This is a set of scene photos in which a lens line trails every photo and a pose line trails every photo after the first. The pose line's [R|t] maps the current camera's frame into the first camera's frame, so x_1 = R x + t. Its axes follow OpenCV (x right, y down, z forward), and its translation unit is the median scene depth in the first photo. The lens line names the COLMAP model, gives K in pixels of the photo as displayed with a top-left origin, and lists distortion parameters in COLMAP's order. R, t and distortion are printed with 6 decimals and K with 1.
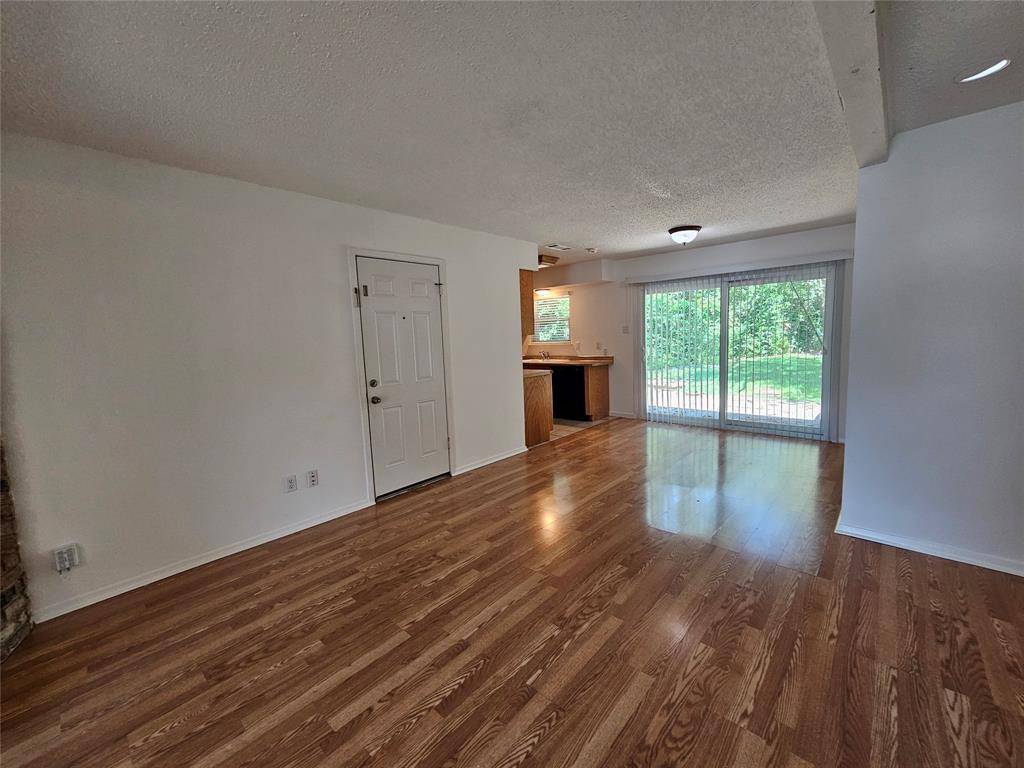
lens RADIAL K [[420.6, 0, 517.9], [0, 420.6, 380.8], [0, 0, 1]] dist [-0.000431, 0.000192]
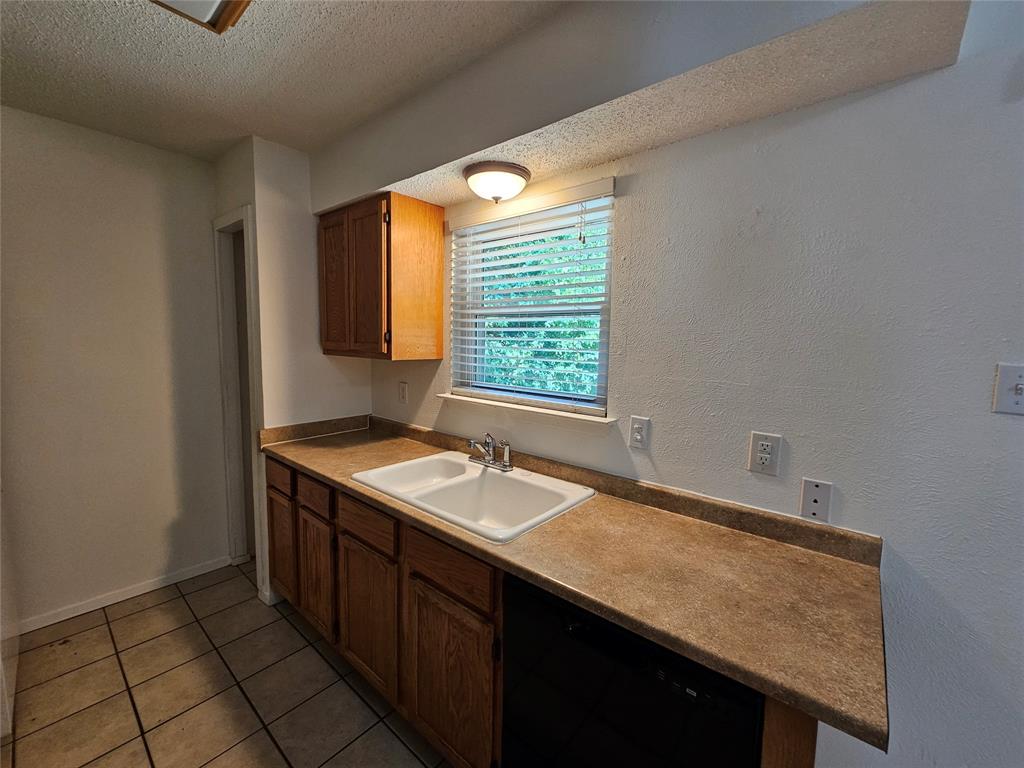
lens RADIAL K [[422.3, 0, 516.0], [0, 422.3, 382.4], [0, 0, 1]] dist [0.001515, 0.000276]
pose [[0.997620, 0.060091, 0.033828, 0.127525], [-0.059782, 0.998161, -0.010077, -0.188602], [-0.034372, 0.008030, 0.999377, 1.438104]]
